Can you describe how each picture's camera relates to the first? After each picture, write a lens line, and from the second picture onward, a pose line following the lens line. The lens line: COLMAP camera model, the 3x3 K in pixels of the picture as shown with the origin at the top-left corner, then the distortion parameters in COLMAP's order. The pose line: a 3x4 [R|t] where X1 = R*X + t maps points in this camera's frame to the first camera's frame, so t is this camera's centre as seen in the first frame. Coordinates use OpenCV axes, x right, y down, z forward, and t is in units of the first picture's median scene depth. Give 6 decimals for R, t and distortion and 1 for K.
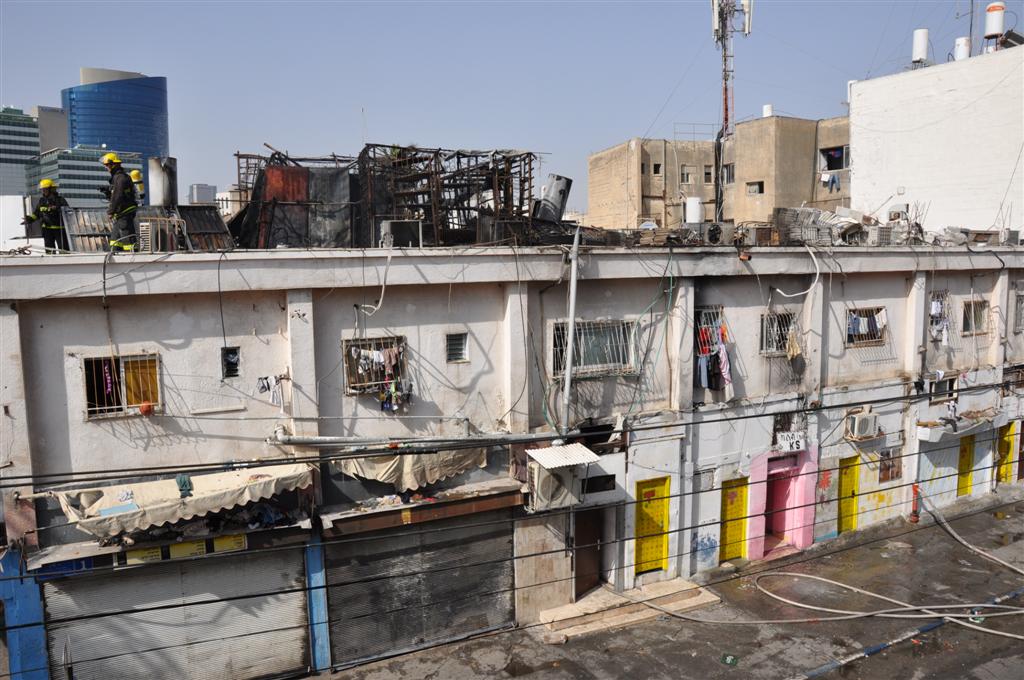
lens RADIAL K [[817.4, 0, 517.6], [0, 817.4, 349.5], [0, 0, 1]] dist [-0.158650, 0.123677]
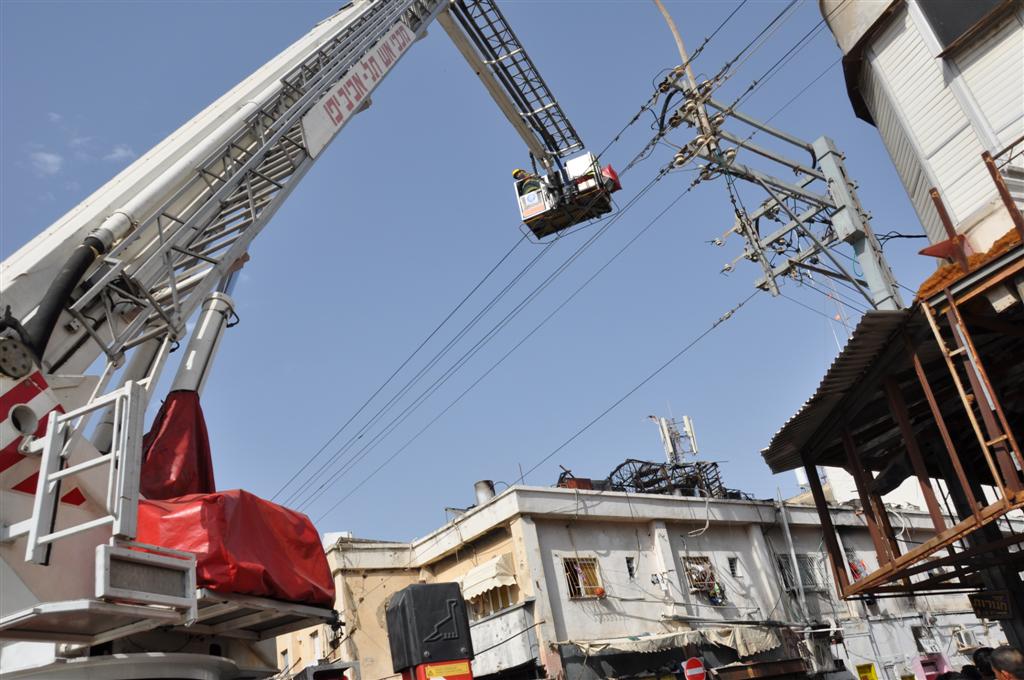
lens RADIAL K [[863.9, 0, 523.7], [0, 863.9, 338.4], [0, 0, 1]] dist [-0.075476, 0.017747]
pose [[0.974413, -0.067729, 0.214320, -0.861712], [0.178589, 0.812268, -0.555271, 0.520922], [-0.136477, 0.579338, 0.803580, -0.515052]]
